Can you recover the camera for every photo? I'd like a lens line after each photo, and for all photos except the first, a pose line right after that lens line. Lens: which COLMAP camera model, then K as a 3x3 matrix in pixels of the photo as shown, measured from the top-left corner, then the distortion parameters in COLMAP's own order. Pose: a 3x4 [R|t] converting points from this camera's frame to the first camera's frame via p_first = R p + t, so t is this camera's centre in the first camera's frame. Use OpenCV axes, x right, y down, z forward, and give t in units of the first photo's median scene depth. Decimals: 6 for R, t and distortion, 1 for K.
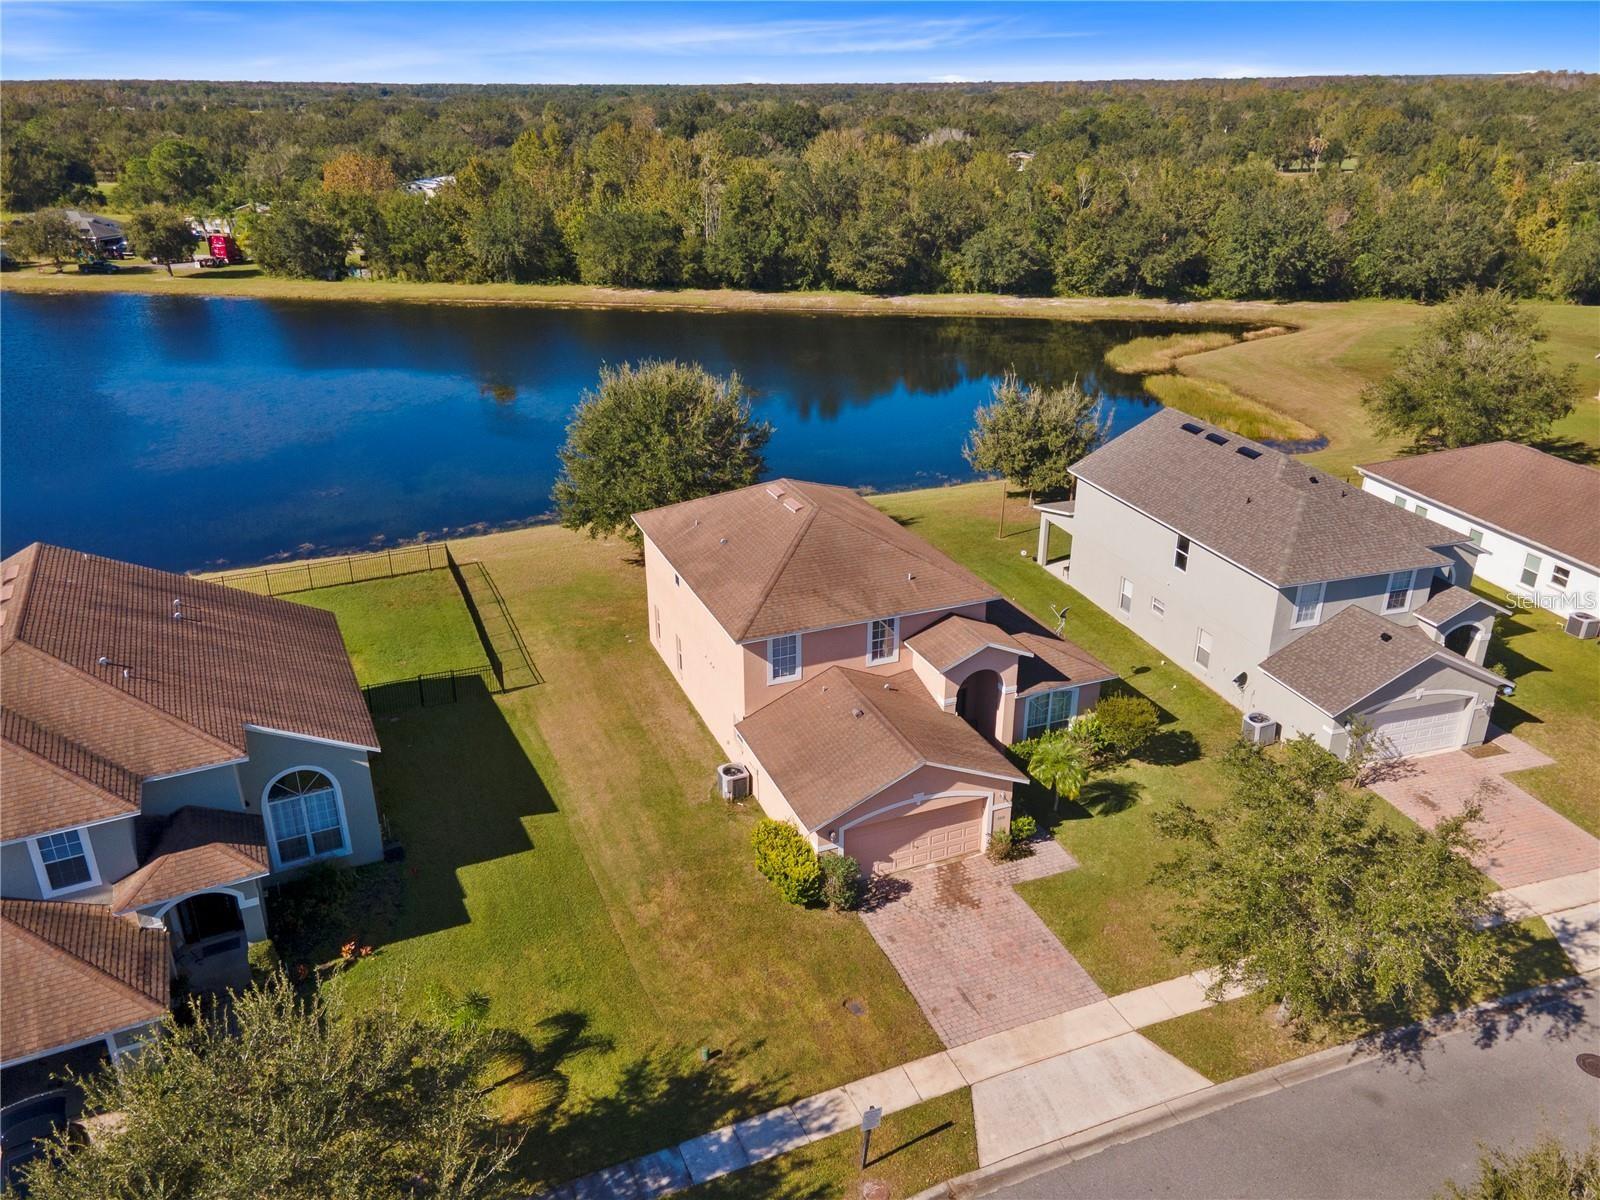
lens RADIAL K [[1153.9, 0, 800.0], [0, 1153.9, 600.0], [0, 0, 1]] dist [0.038113, 0.005492]
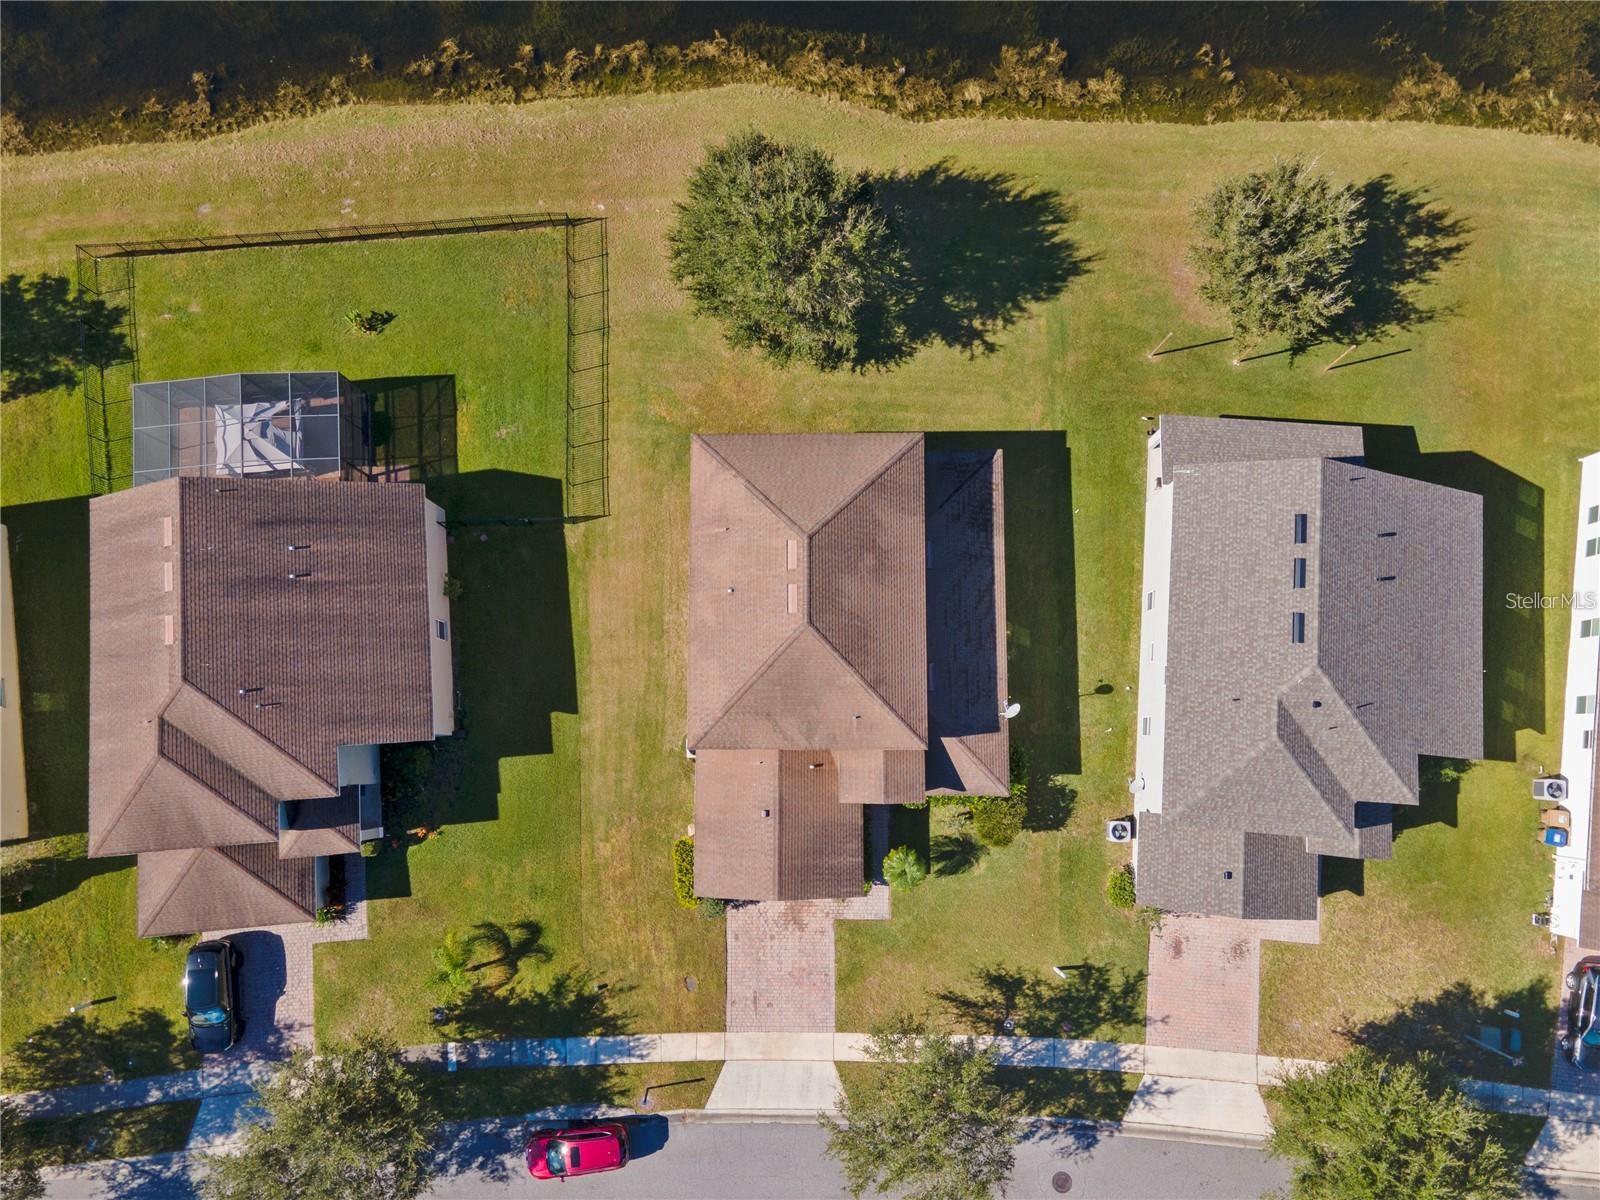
lens RADIAL K [[1153.9, 0, 800.0], [0, 1153.9, 600.0], [0, 0, 1]] dist [0.038113, 0.005492]
pose [[0.929083, 0.365073, -0.059388, 0.076582], [-0.136937, 0.488664, 0.861658, -1.185900], [0.343589, -0.792420, 0.504002, 0.536379]]
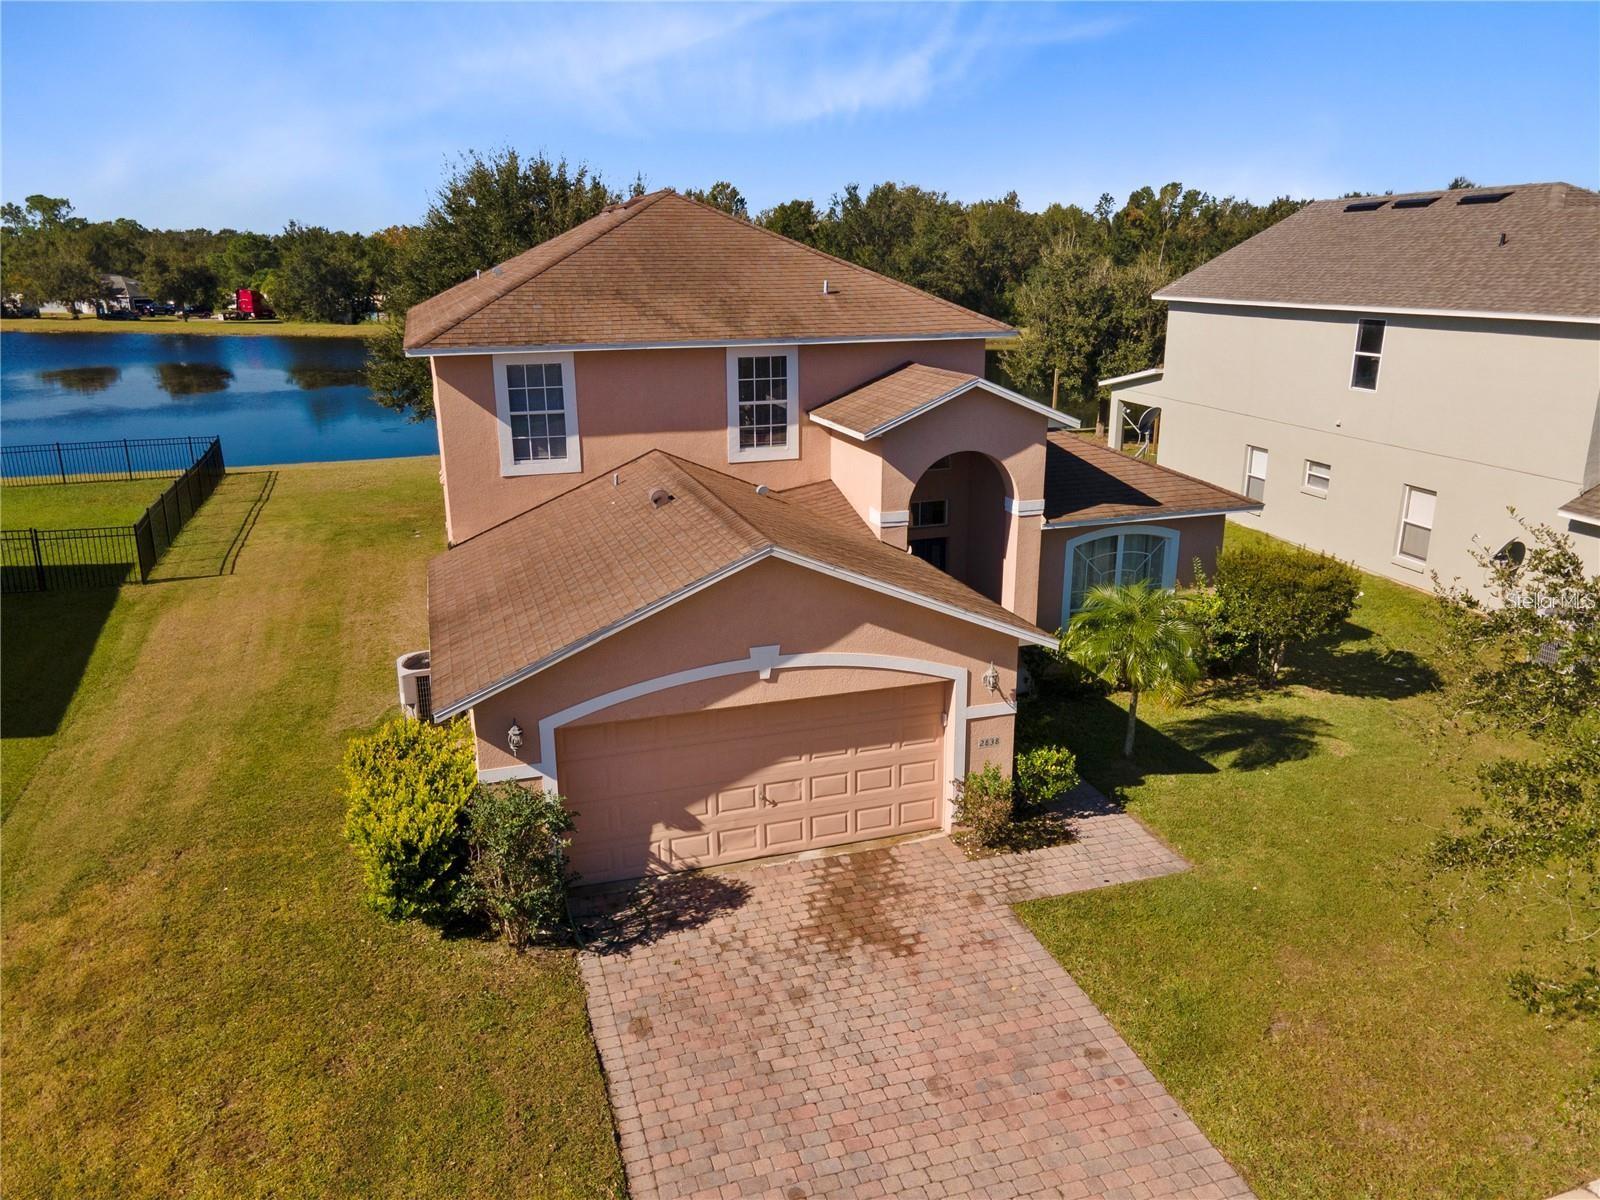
lens RADIAL K [[1153.9, 0, 800.0], [0, 1153.9, 600.0], [0, 0, 1]] dist [0.038113, 0.005492]
pose [[0.997458, 0.018737, -0.068751, 0.132941], [-0.026289, 0.993513, -0.110634, 0.183285], [0.066232, 0.112161, 0.991480, 0.582266]]
